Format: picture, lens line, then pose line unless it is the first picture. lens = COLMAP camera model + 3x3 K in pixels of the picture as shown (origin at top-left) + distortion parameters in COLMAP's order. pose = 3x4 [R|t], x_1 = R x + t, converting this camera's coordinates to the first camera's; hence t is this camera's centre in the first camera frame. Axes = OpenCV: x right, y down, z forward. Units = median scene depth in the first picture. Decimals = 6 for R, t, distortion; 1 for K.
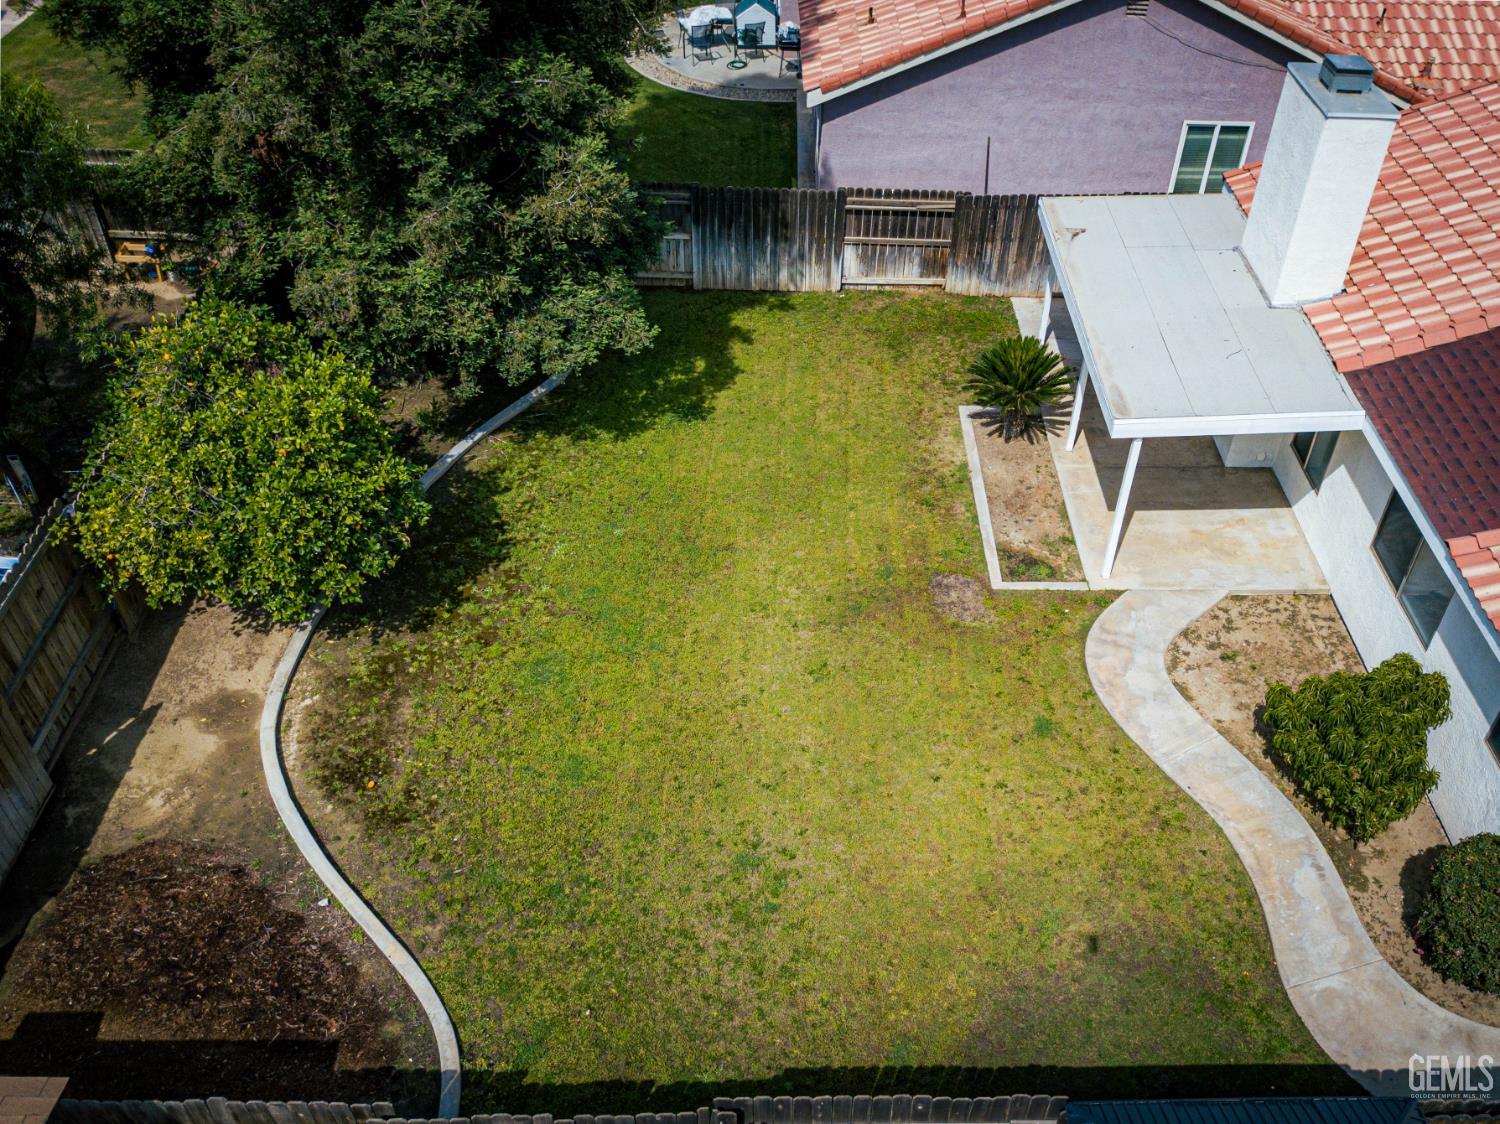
lens RADIAL K [[1303.8, 0, 837.1], [0, 1303.8, 563.9], [0, 0, 1]] dist [0.055595, -0.148078]
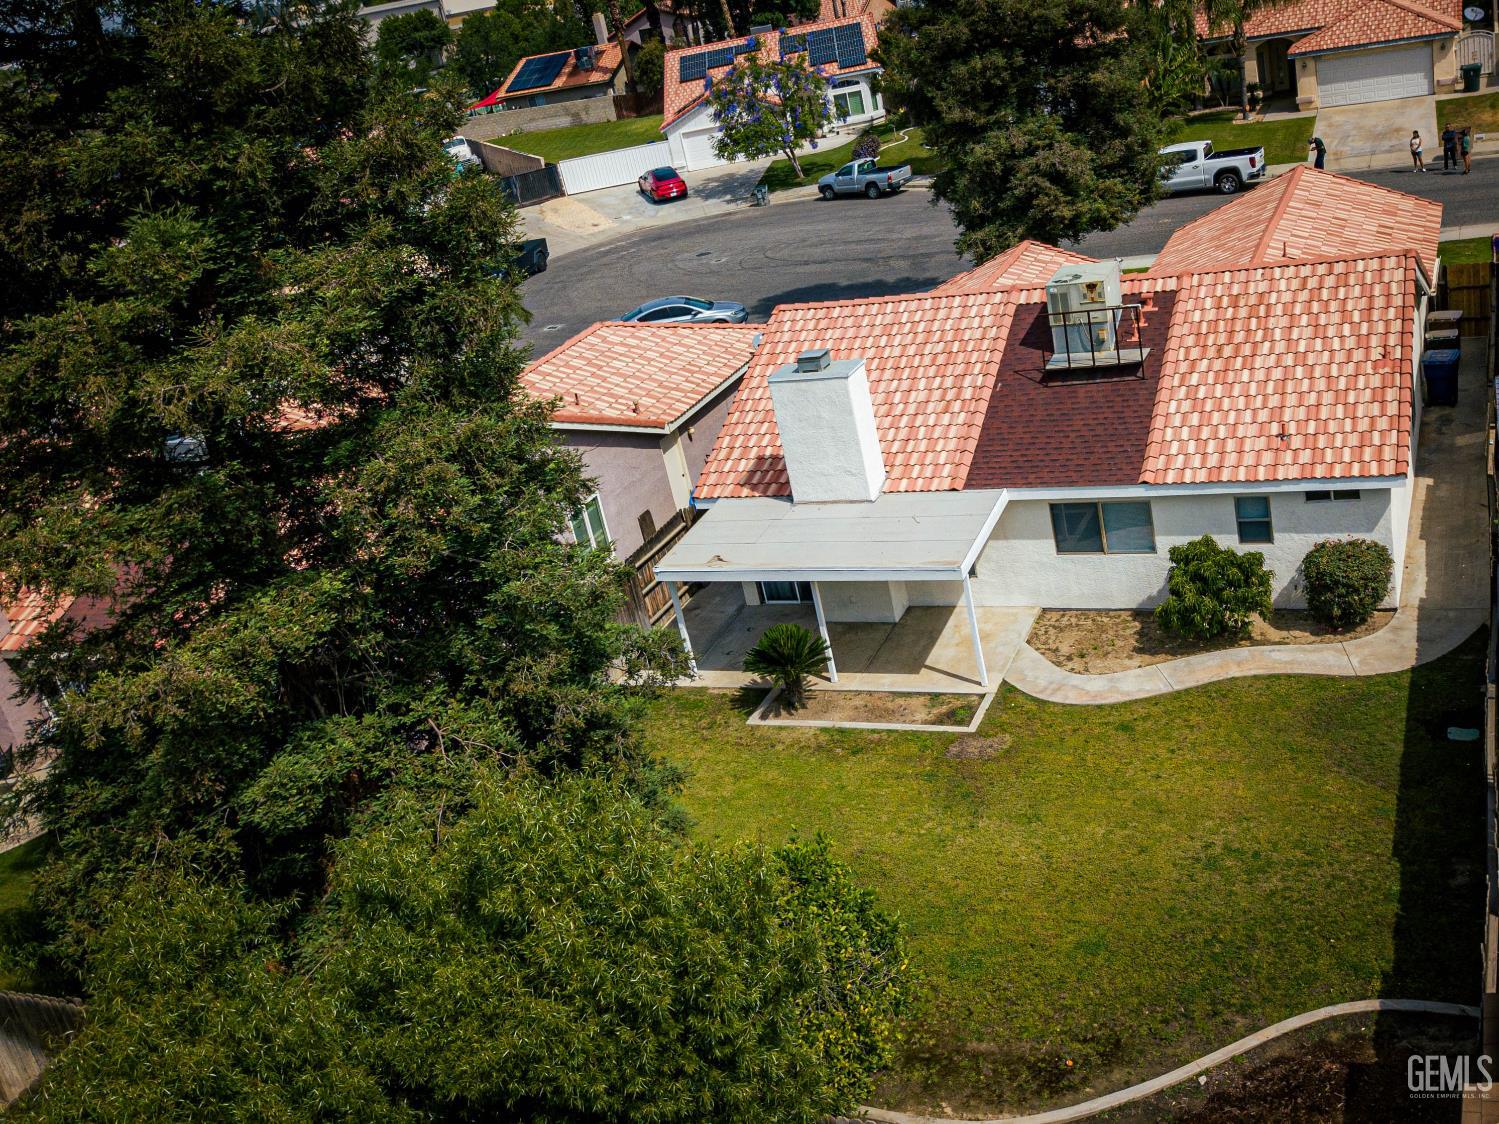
lens RADIAL K [[1422.4, 0, 749.5], [0, 1422.4, 562.0], [0, 0, 1]] dist [-0.017632, -0.153388]
pose [[0.433241, -0.471503, 0.768106, -1.035291], [0.736737, 0.676179, -0.000474, -0.273356], [-0.519154, 0.566097, 0.640323, 0.127926]]
